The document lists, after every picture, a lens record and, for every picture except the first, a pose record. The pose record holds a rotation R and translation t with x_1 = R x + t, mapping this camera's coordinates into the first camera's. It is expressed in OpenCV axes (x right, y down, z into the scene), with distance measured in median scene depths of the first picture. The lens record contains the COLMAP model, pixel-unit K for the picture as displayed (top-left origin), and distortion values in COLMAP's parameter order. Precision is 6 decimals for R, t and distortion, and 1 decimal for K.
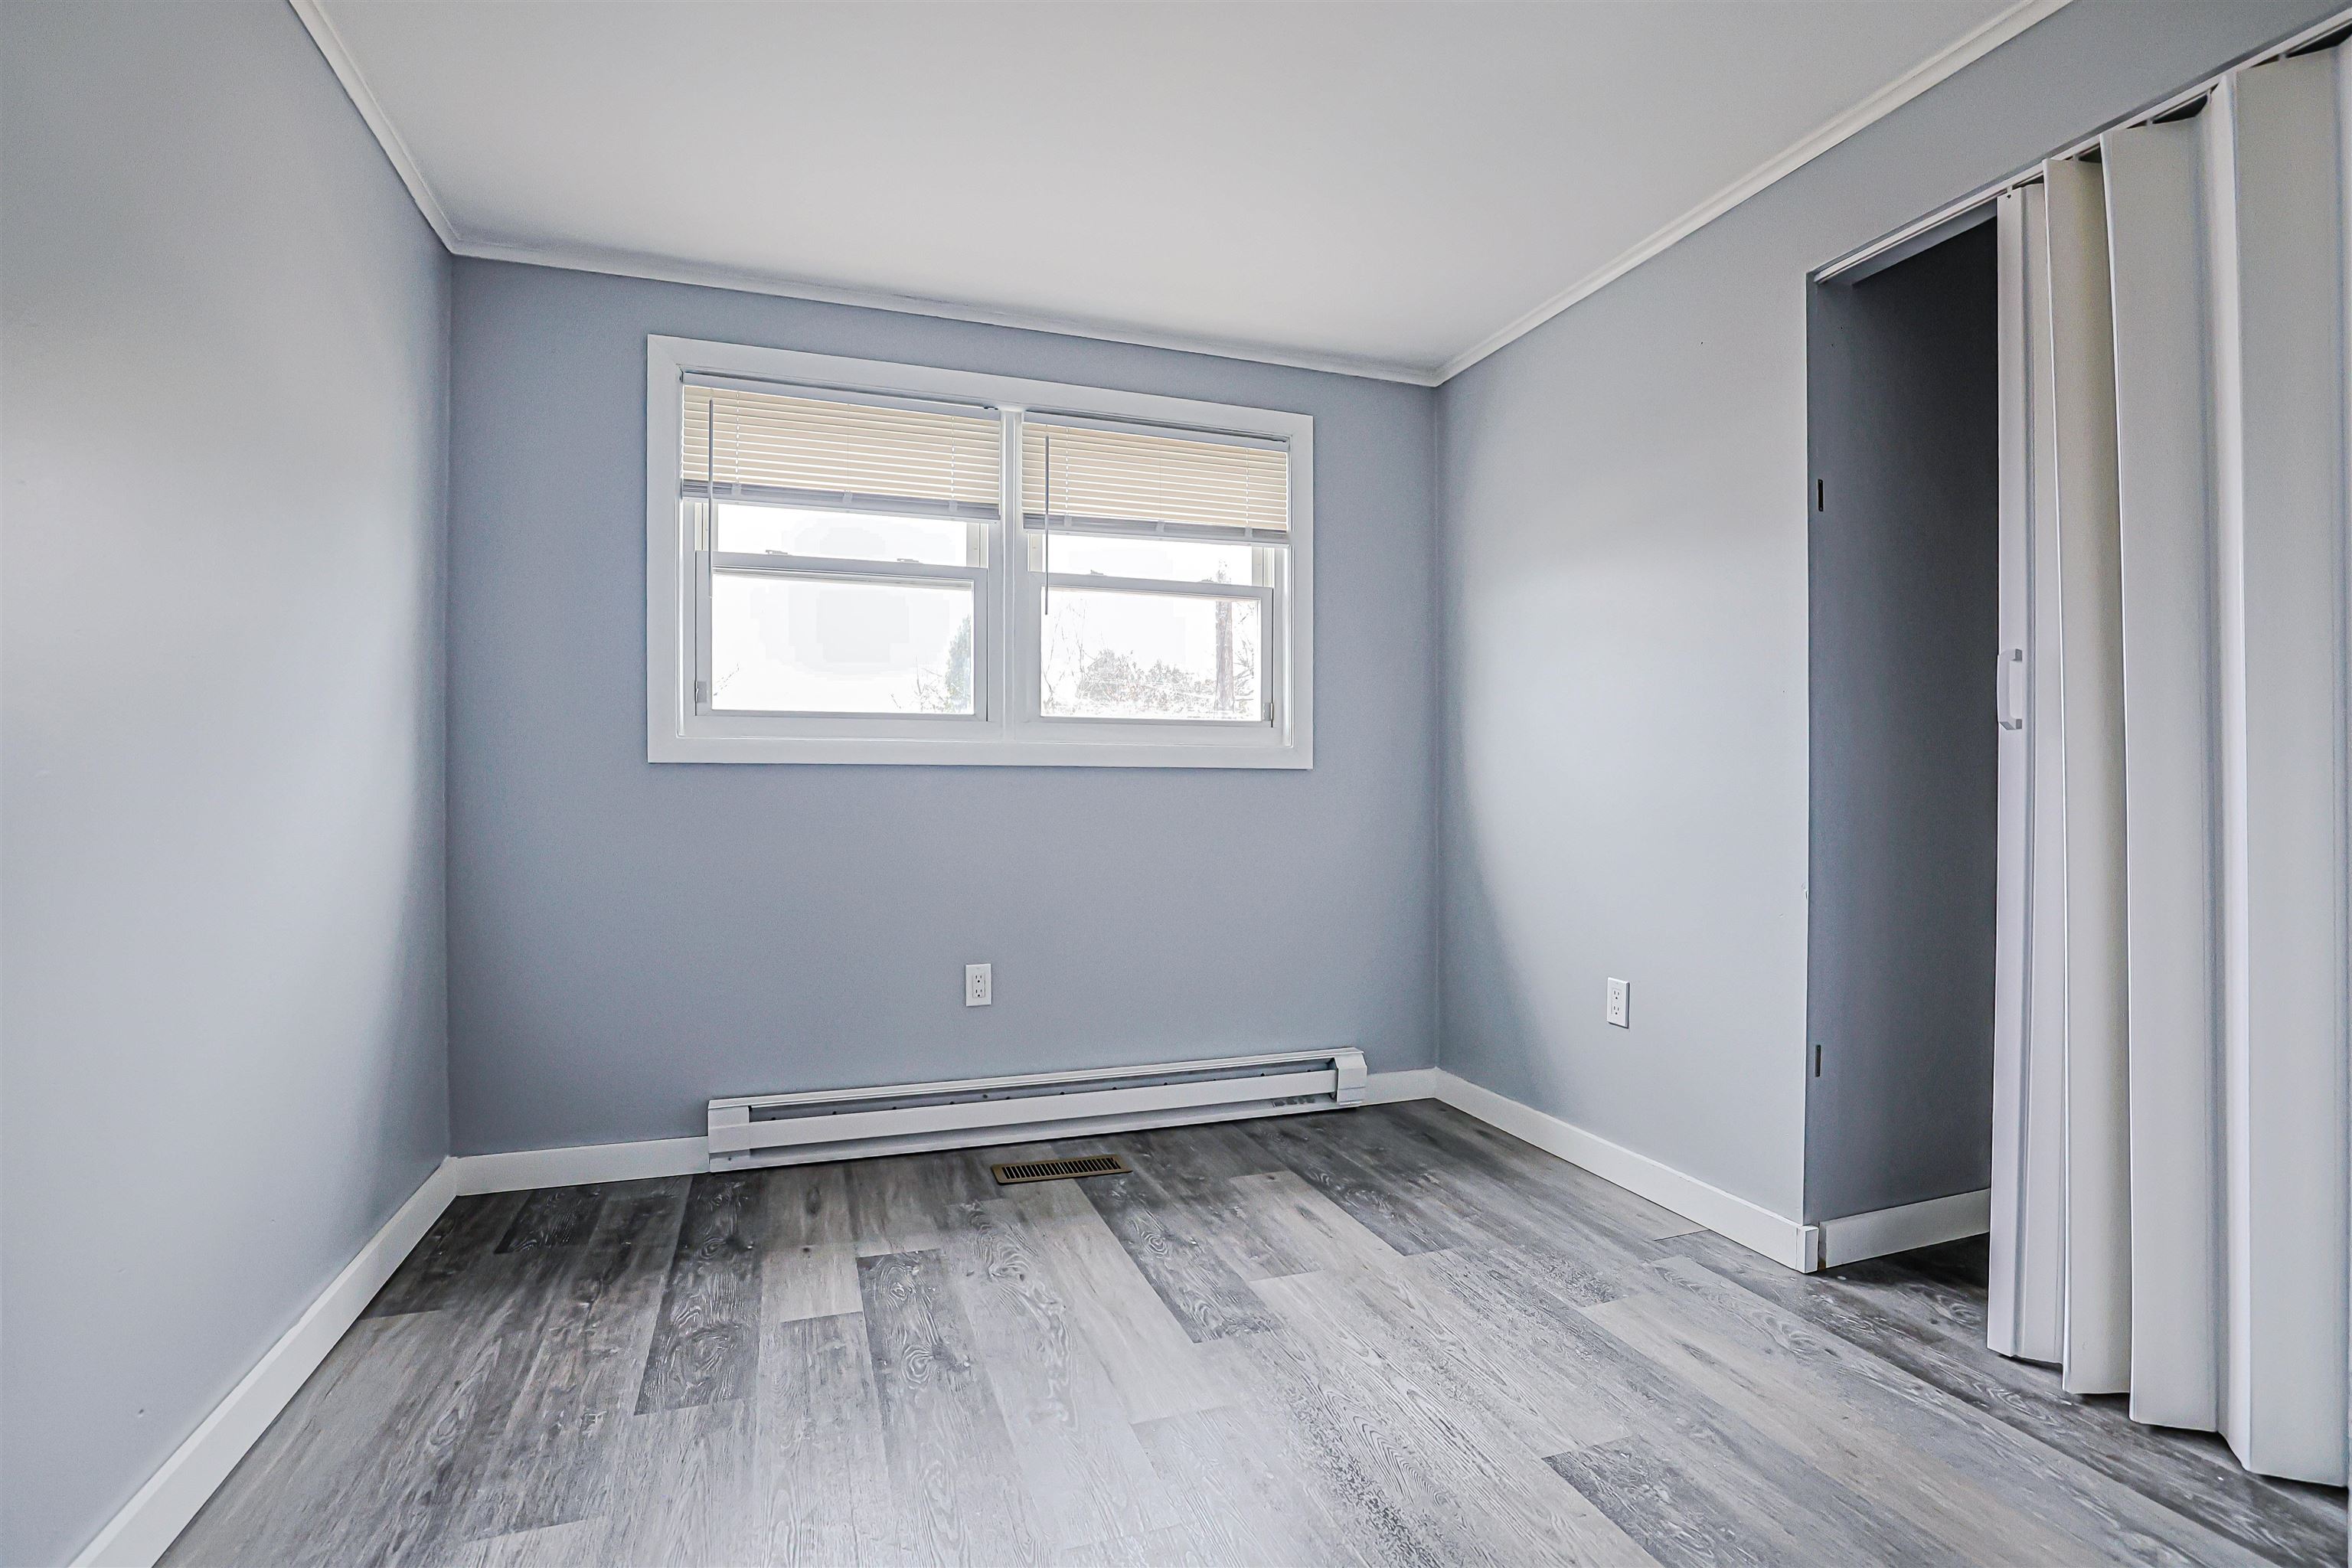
lens RADIAL K [[1095.6, 0, 1161.8], [0, 1095.6, 794.6], [0, 0, 1]] dist [-0.053074, 0.021518]
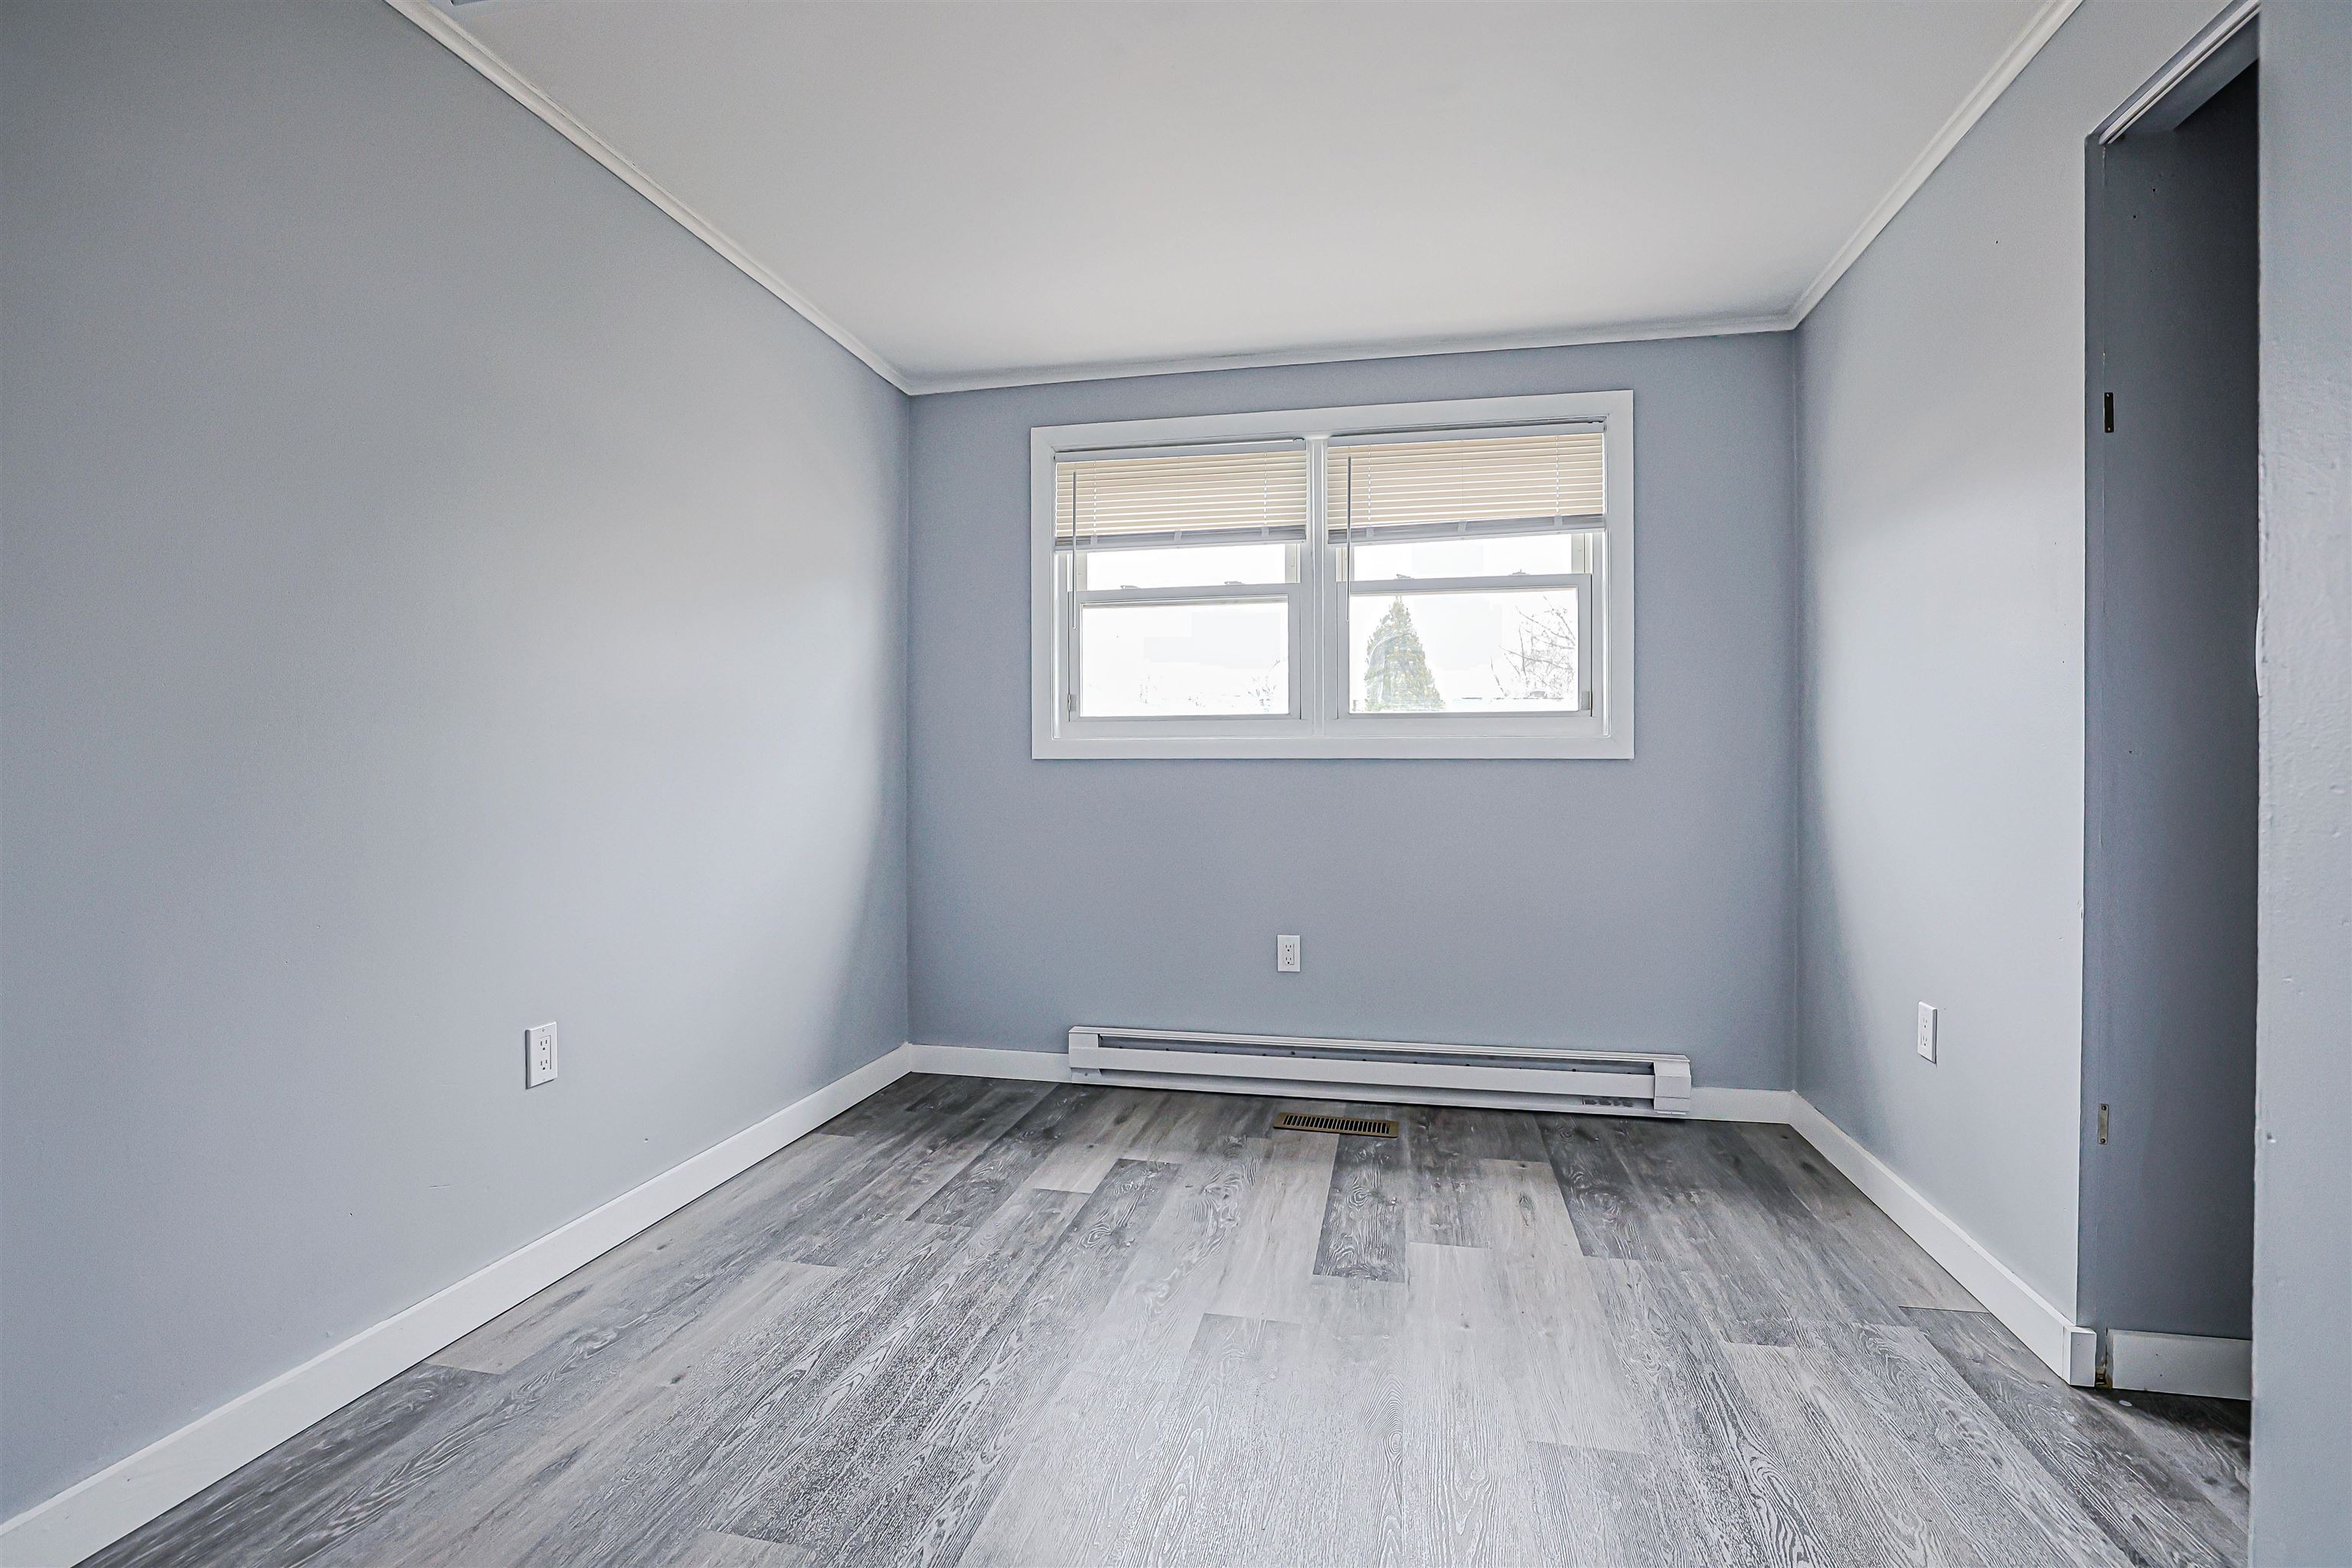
lens RADIAL K [[1099.3, 0, 1176.0], [0, 1099.3, 784.0], [0, 0, 1]] dist [-0.057030, 0.021515]
pose [[0.850232, 0.003122, -0.526398, 0.357289], [-0.001626, 0.999993, 0.003303, -0.004805], [0.526405, -0.001952, 0.850232, -0.025705]]
